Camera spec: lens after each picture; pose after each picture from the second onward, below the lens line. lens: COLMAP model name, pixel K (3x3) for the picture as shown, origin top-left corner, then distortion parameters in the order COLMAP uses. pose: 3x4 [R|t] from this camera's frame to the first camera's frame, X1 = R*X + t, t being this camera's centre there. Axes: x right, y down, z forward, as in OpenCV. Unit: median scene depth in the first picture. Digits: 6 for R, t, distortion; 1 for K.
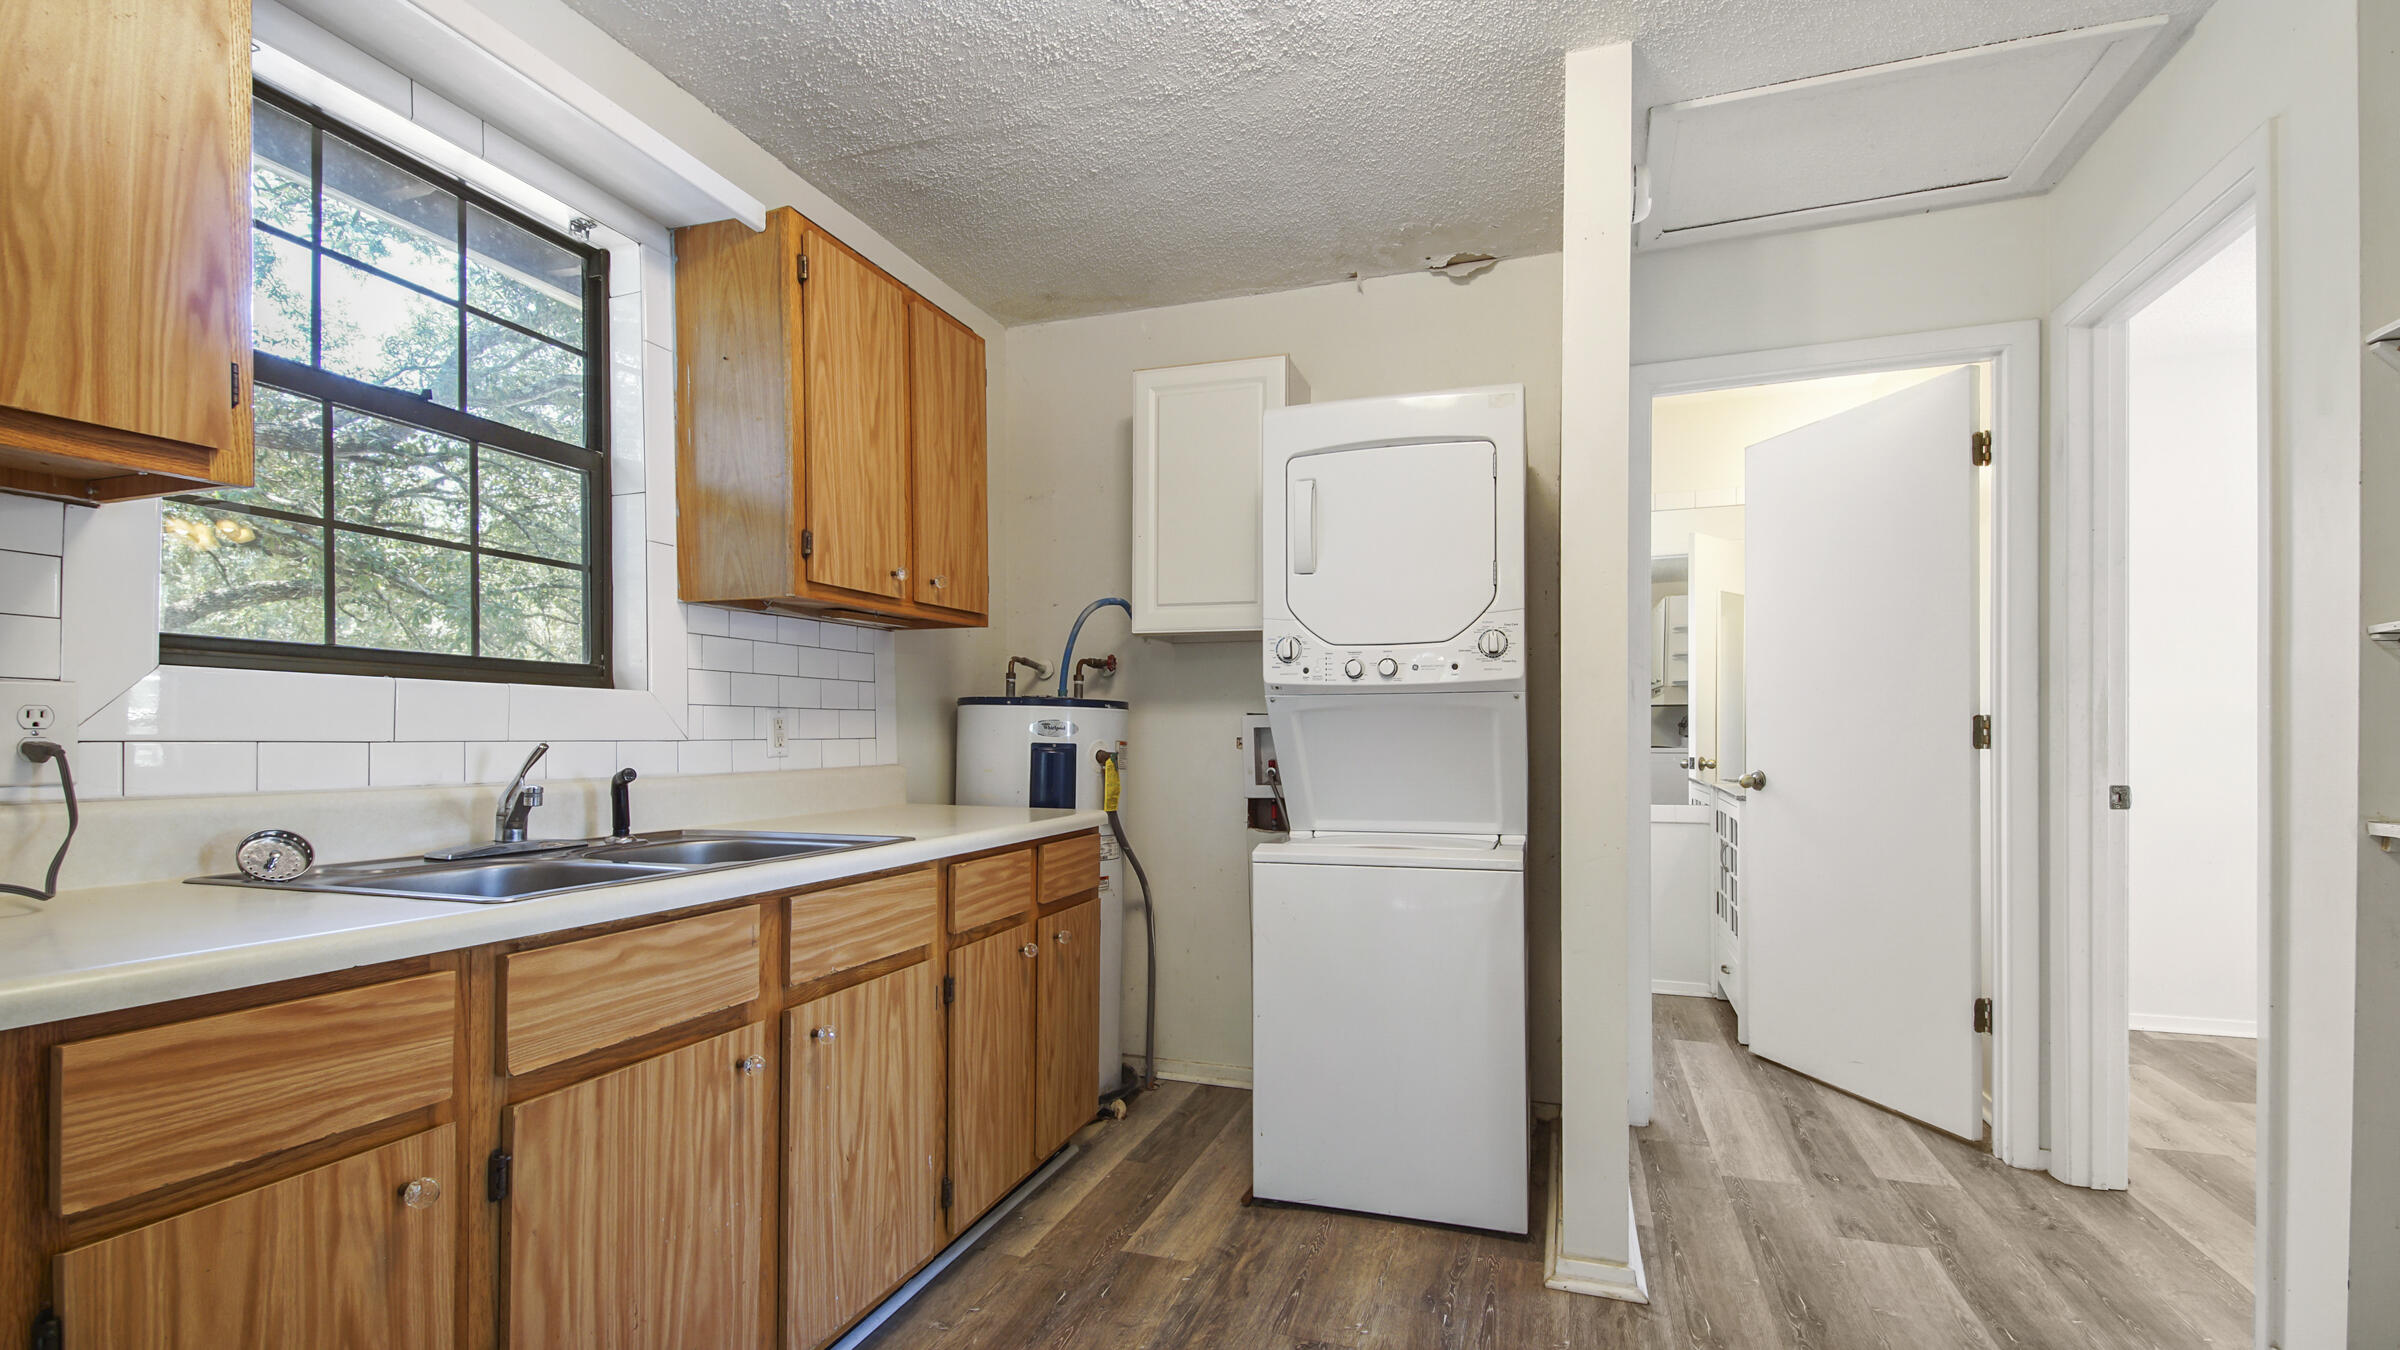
lens RADIAL K [[1069.8, 0, 1203.5], [0, 1069.8, 731.5], [0, 0, 1]] dist [0.024369, -0.012529]
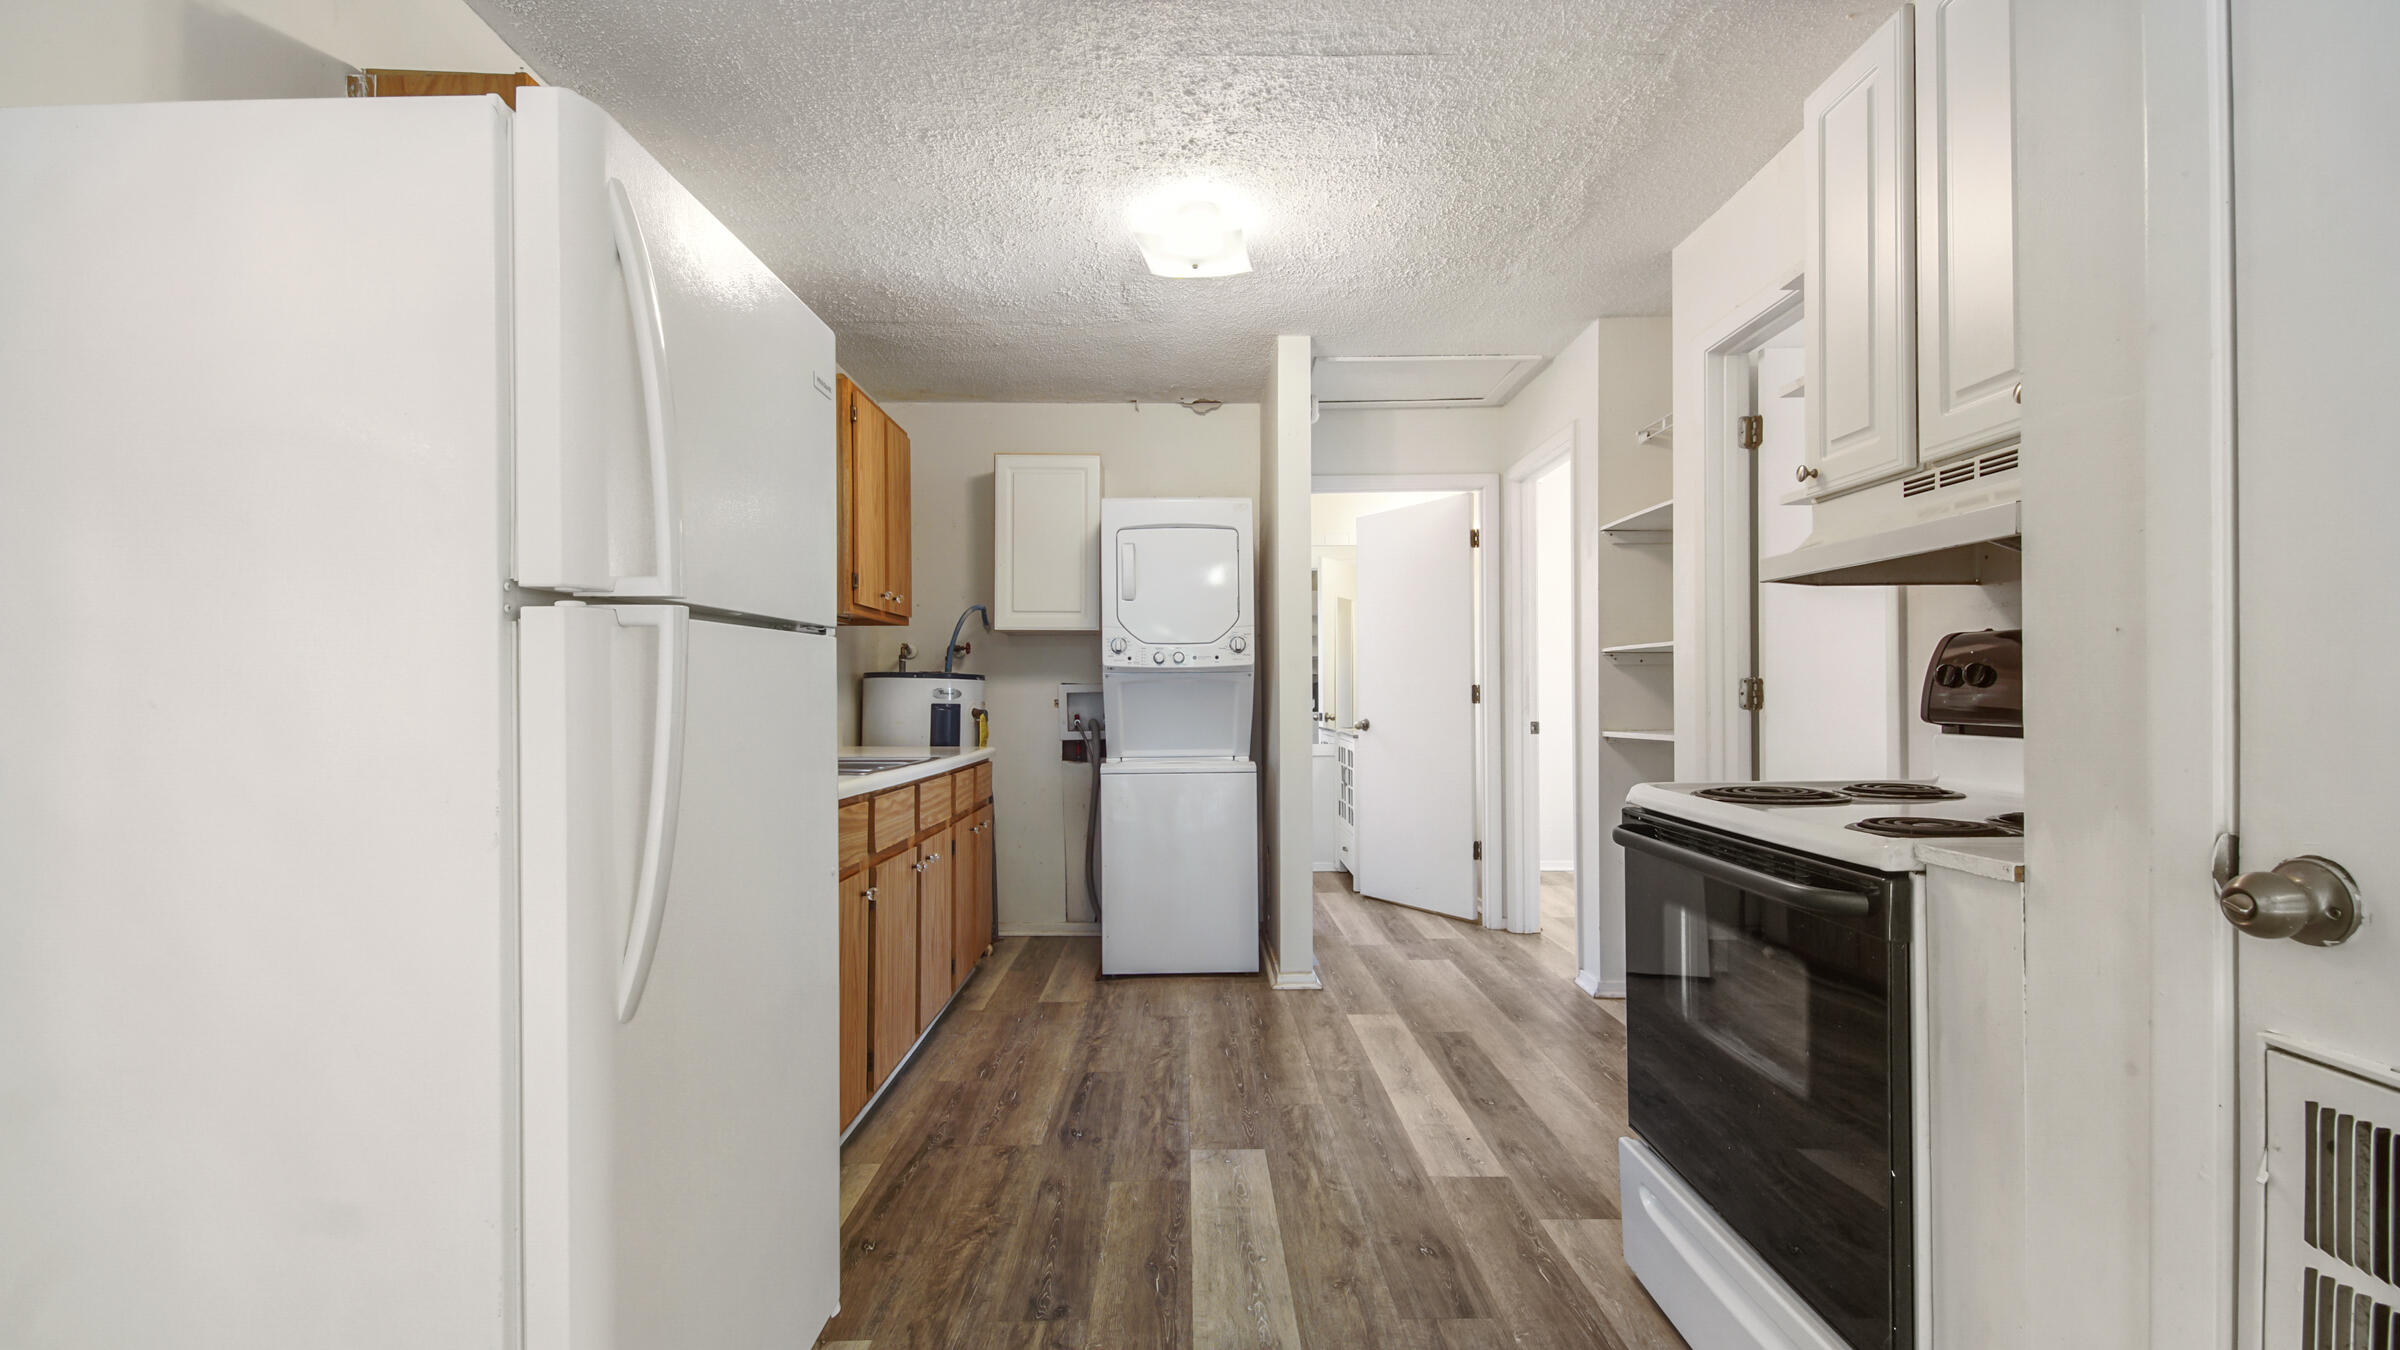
lens RADIAL K [[1069.8, 0, 1224.1], [0, 1069.8, 695.1], [0, 0, 1]] dist [0.024369, -0.012529]
pose [[0.935777, -0.004036, 0.352569, -0.374792], [0.004791, 0.999988, -0.001269, 0.003070], [-0.352560, 0.002877, 0.935785, -0.645973]]
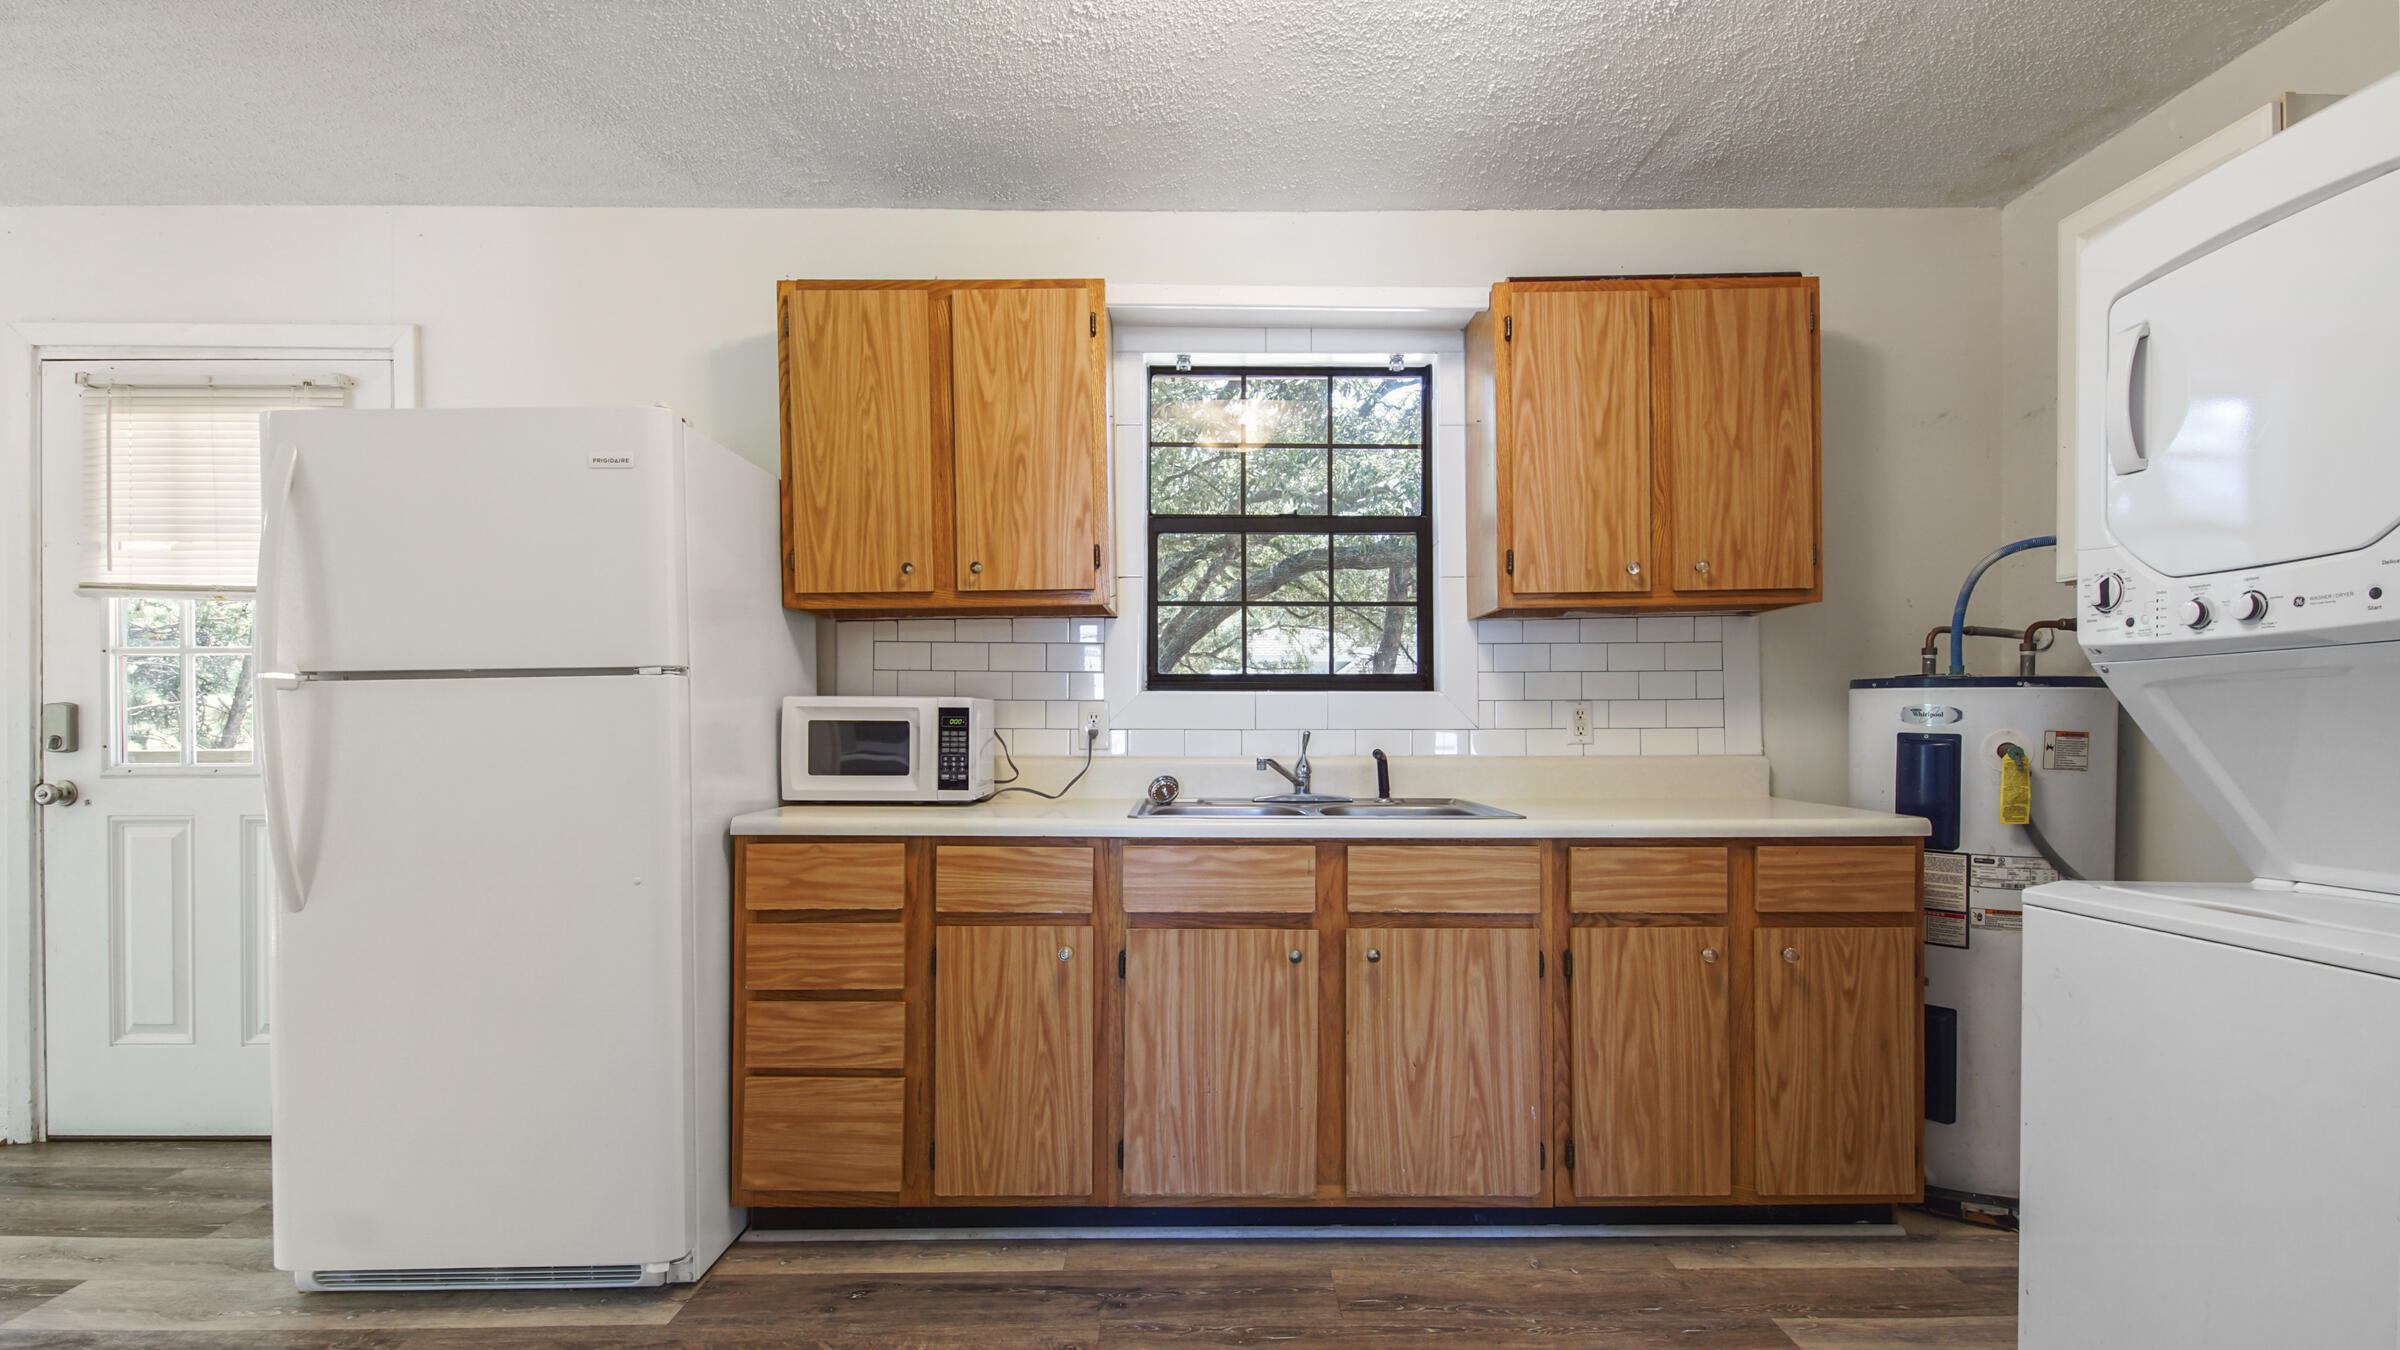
lens RADIAL K [[1069.8, 0, 1212.5], [0, 1069.8, 731.9], [0, 0, 1]] dist [0.024369, -0.012529]
pose [[0.323200, 0.002483, -0.946327, 0.566595], [0.006132, 0.999970, 0.004718, 0.003143], [0.946311, -0.007327, 0.323175, 0.280290]]
